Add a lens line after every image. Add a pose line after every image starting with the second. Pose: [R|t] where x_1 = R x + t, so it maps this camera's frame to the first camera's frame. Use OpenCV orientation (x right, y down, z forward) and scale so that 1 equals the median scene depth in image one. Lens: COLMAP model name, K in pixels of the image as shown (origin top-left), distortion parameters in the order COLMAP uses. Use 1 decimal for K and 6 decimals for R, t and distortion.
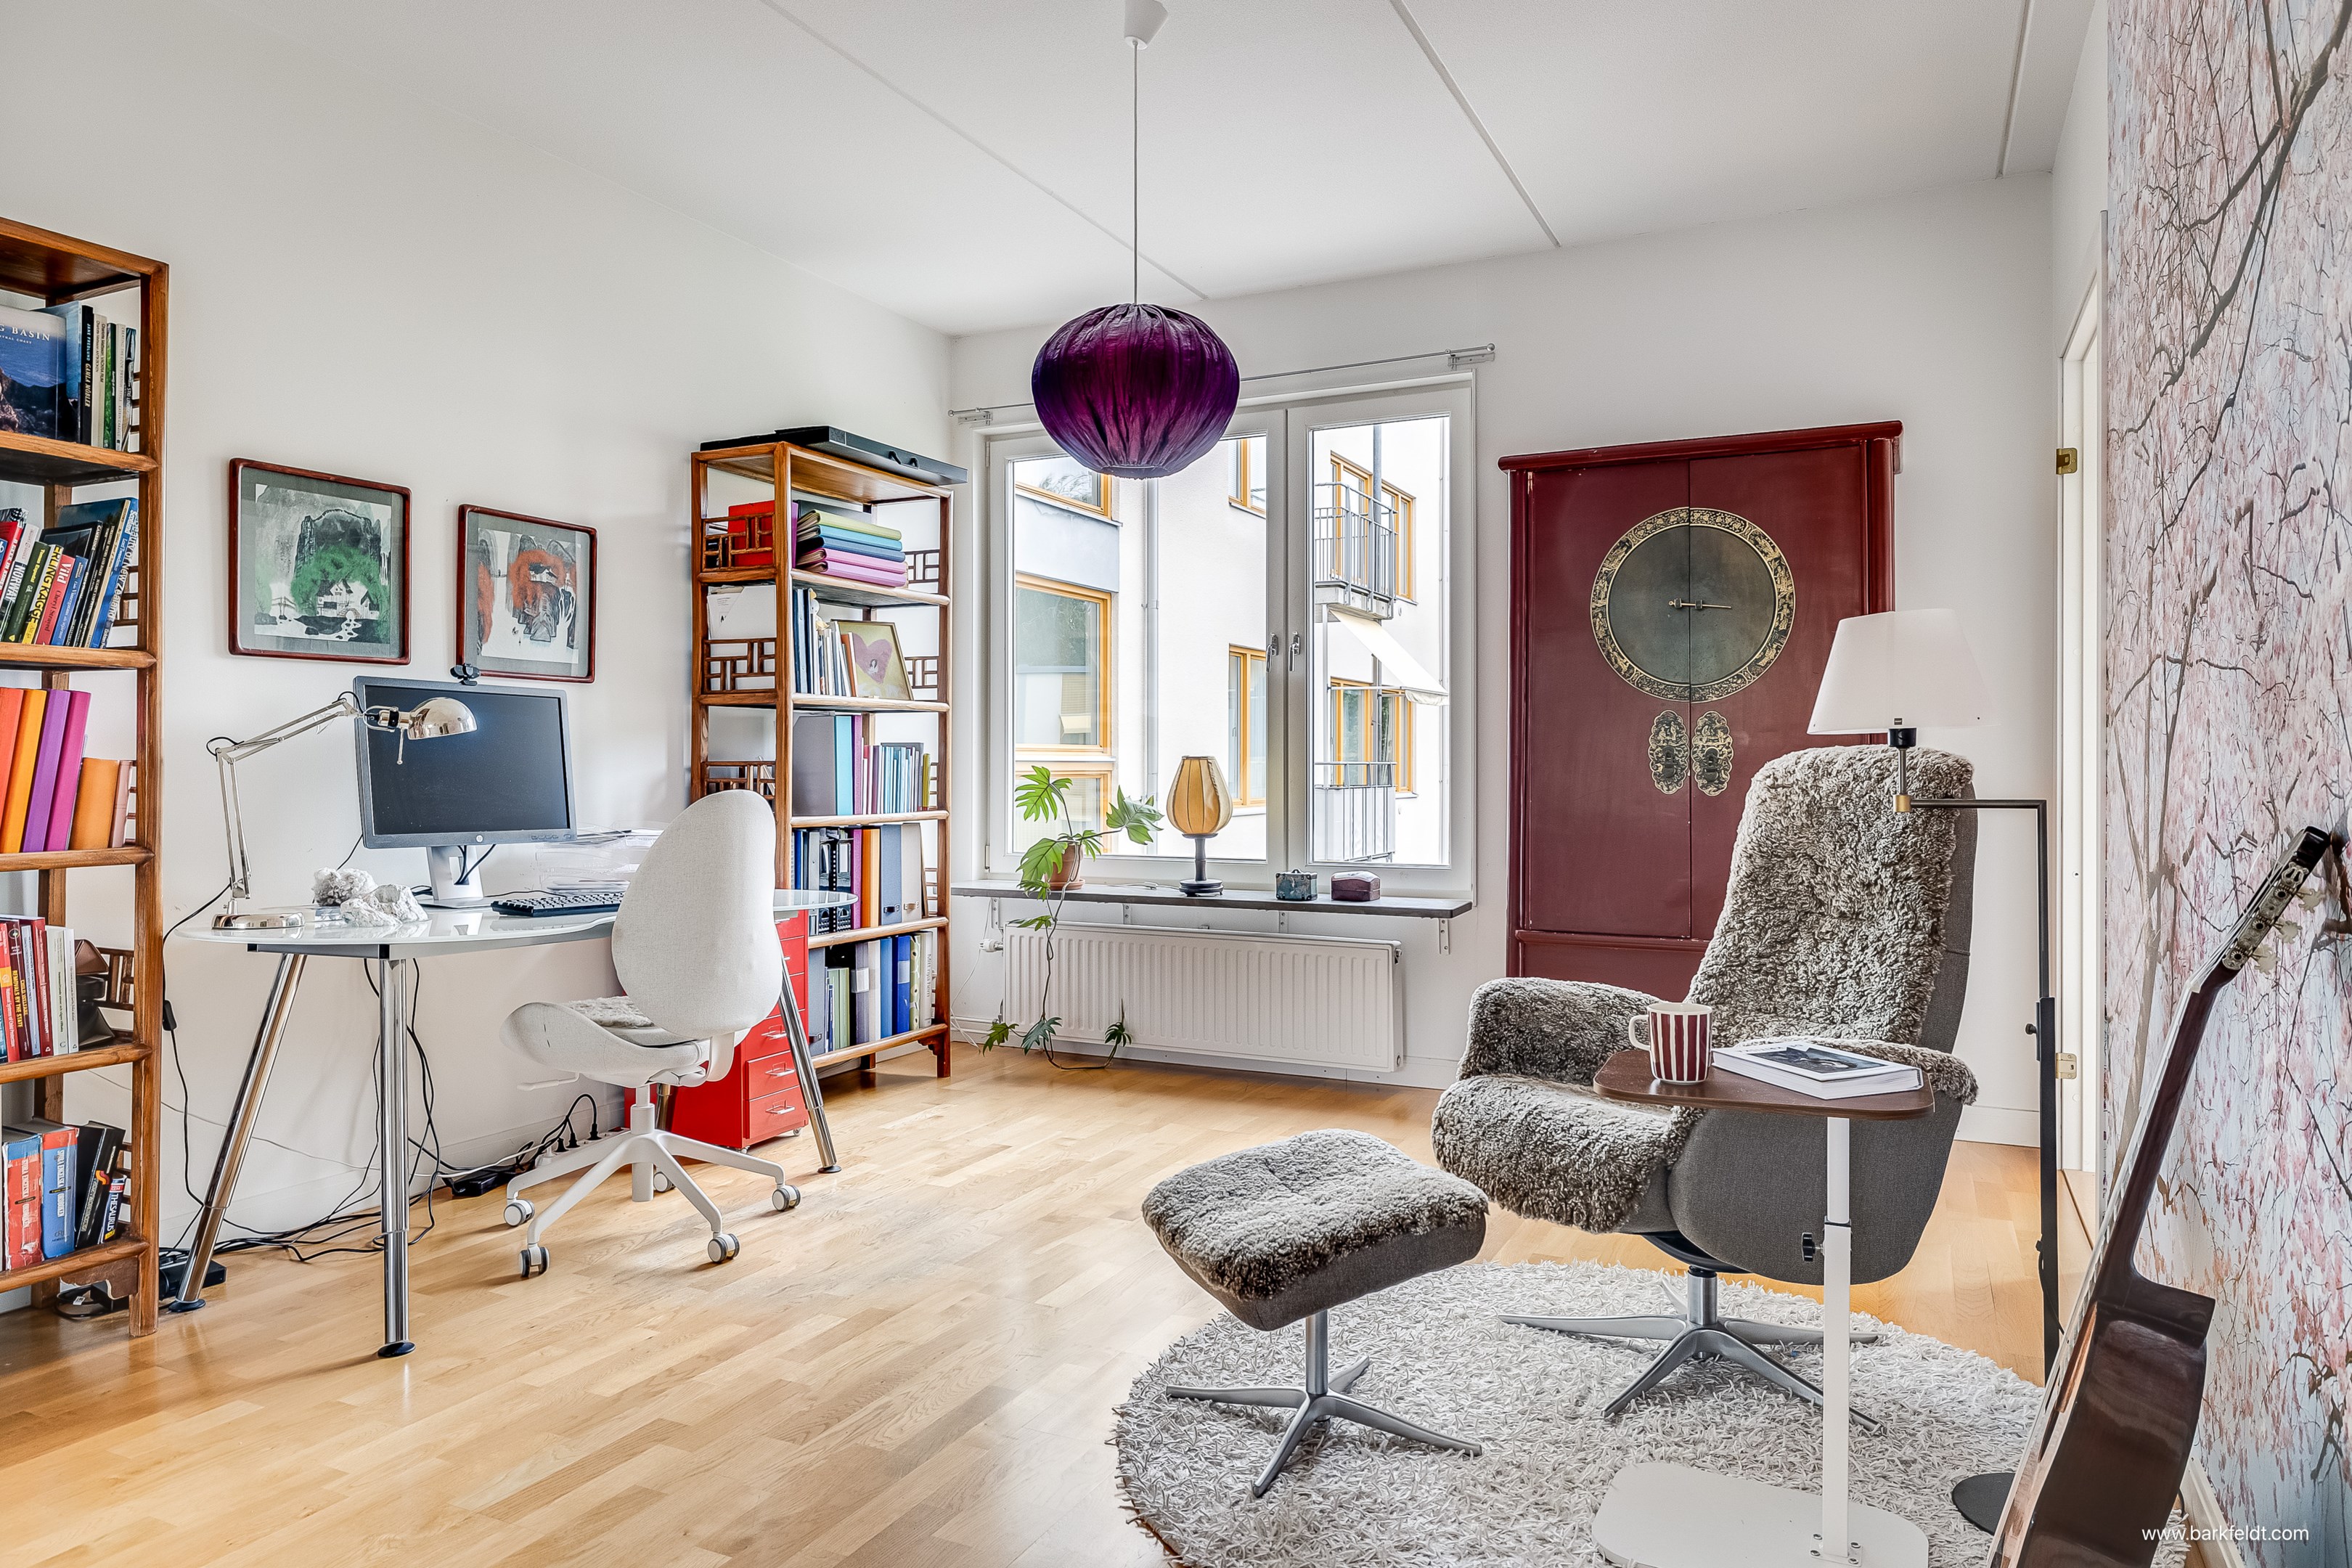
lens RADIAL K [[1497.0, 0, 1185.5], [0, 1497.0, 763.3], [0, 0, 1]] dist [0.000240, 0.000414]
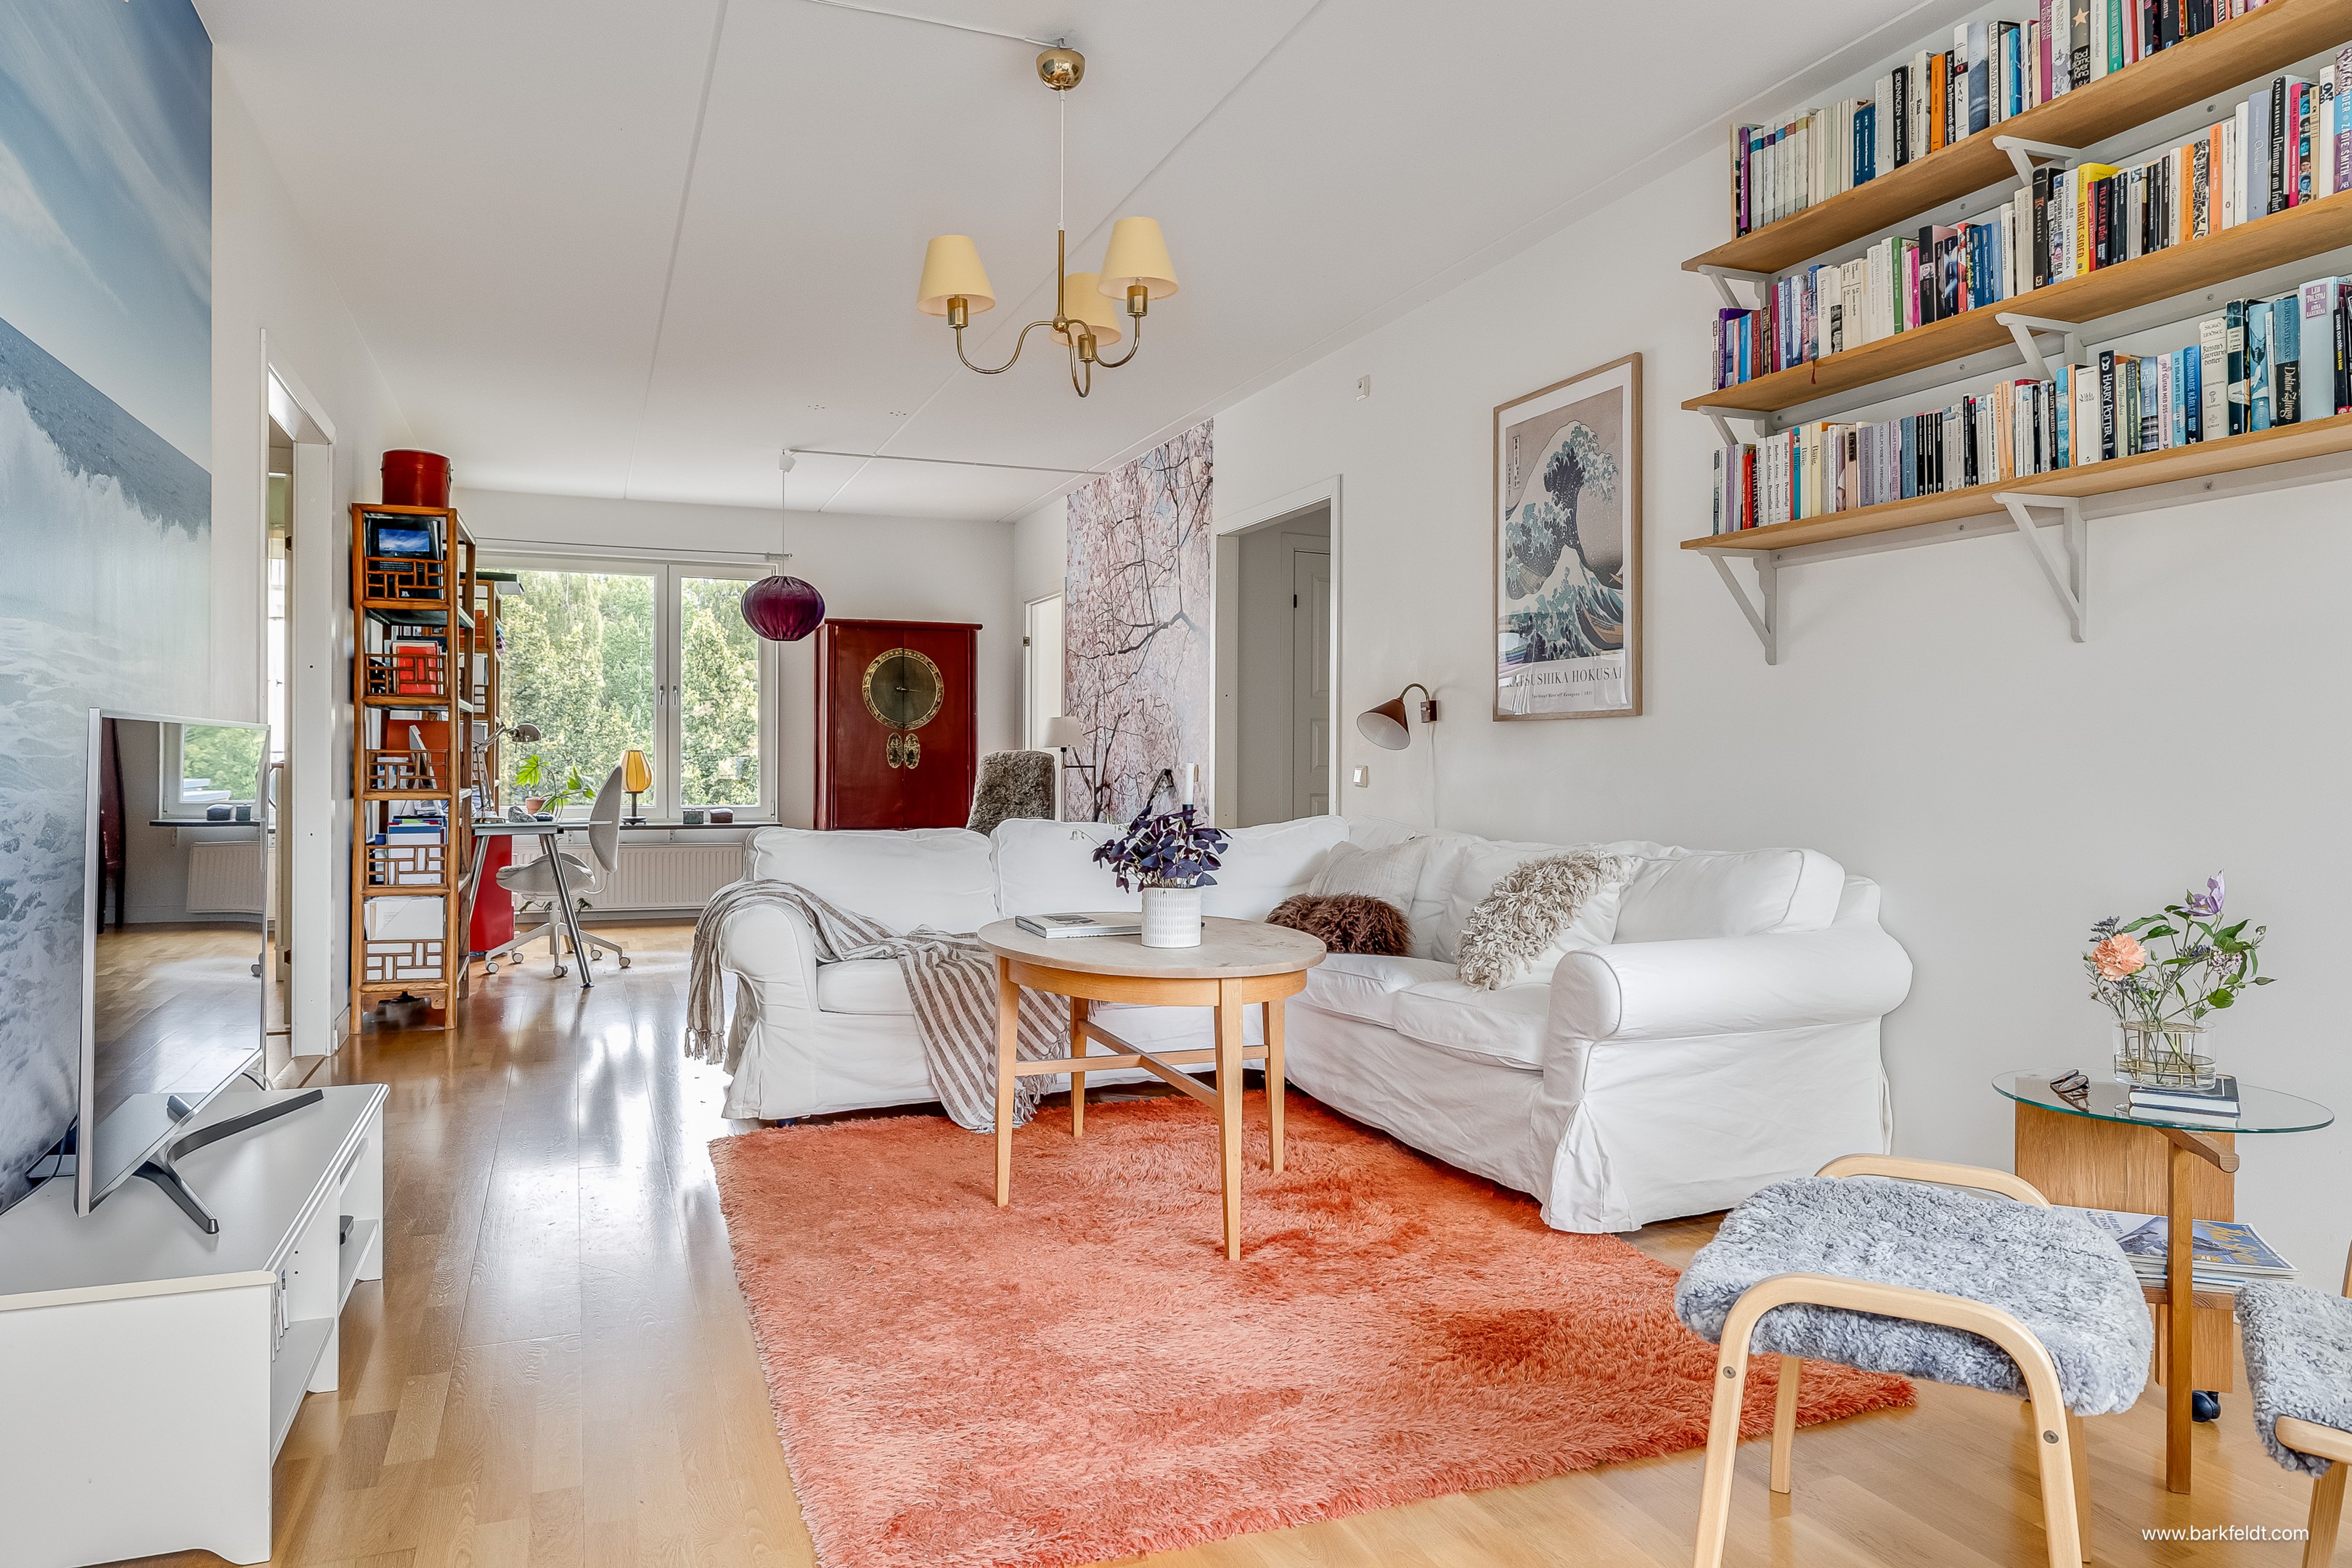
lens RADIAL K [[1528.2, 0, 1177.5], [0, 1528.2, 758.5], [0, 0, 1]] dist [0.001986, 0.001347]
pose [[0.676295, 0.002539, 0.736626, -1.183517], [-0.005727, 0.999982, 0.001811, -0.001320], [-0.736609, -0.005443, 0.676297, -0.993695]]
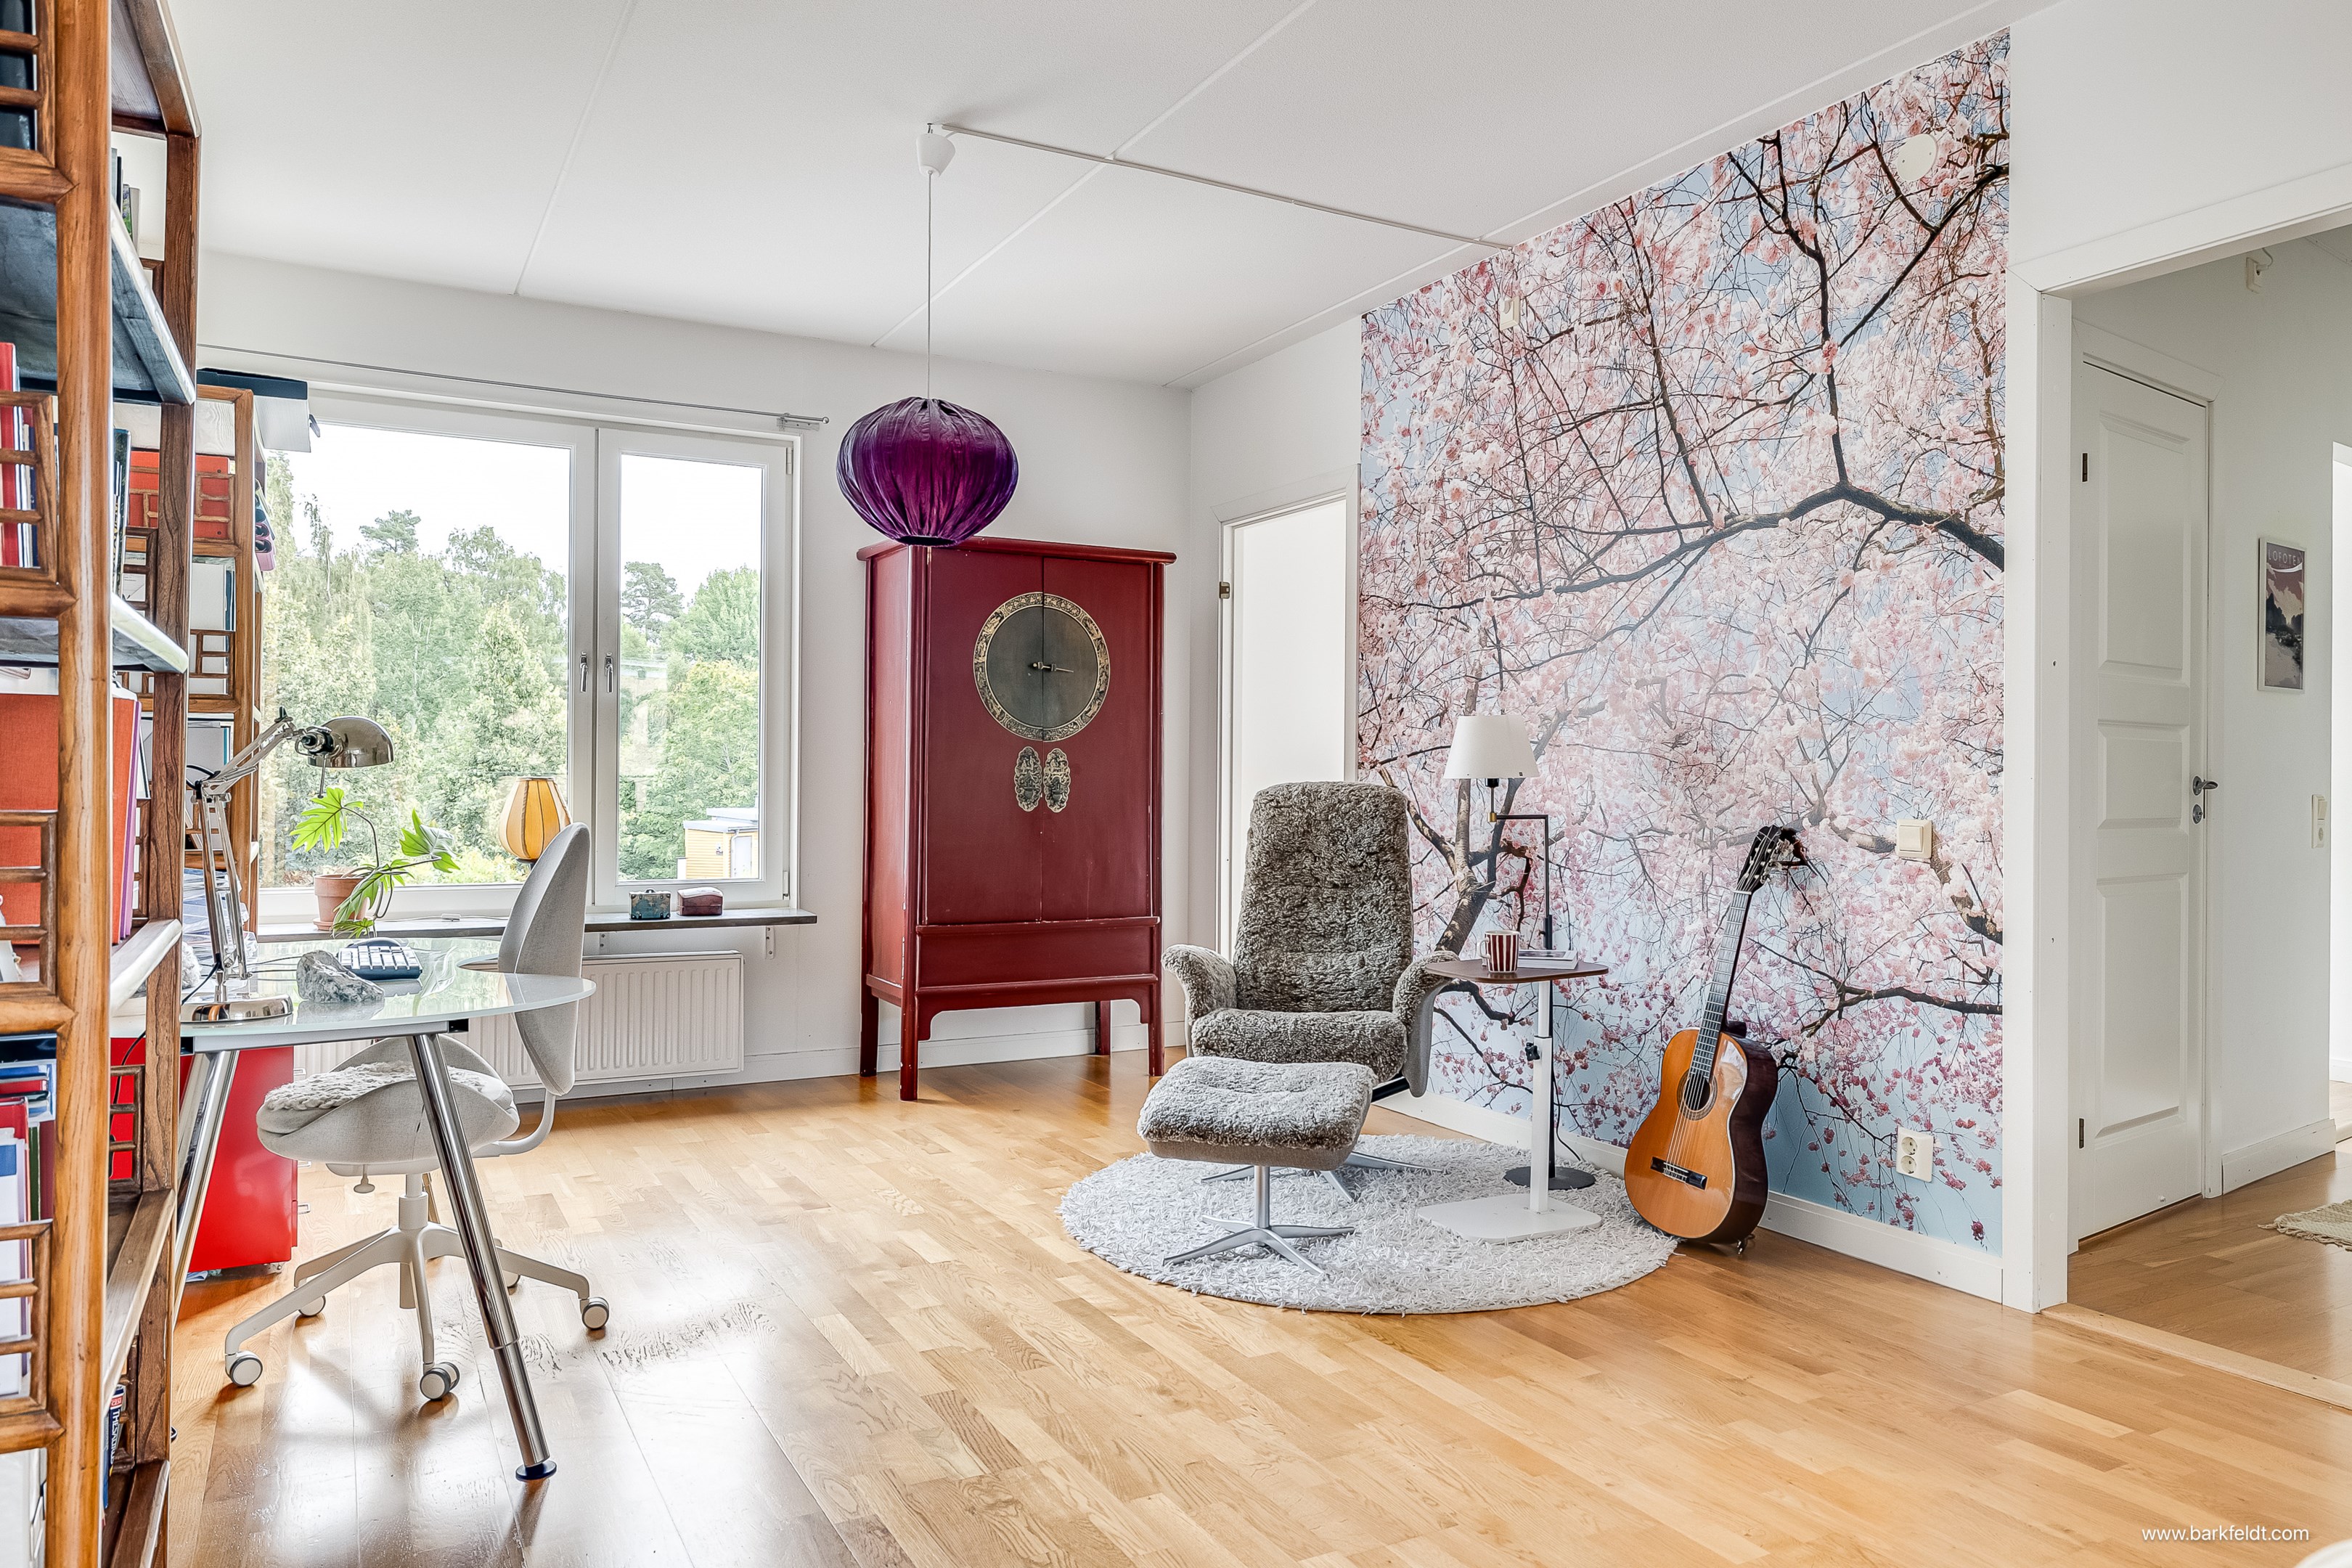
lens RADIAL K [[1560.1, 0, 1179.7], [0, 1560.1, 767.5], [0, 0, 1]] dist [-0.003877, -0.001124]
pose [[0.579408, 0.007762, 0.815001, -0.714446], [-0.007802, 0.999962, -0.003976, -0.013075], [-0.815000, -0.004055, 0.579446, 0.110080]]
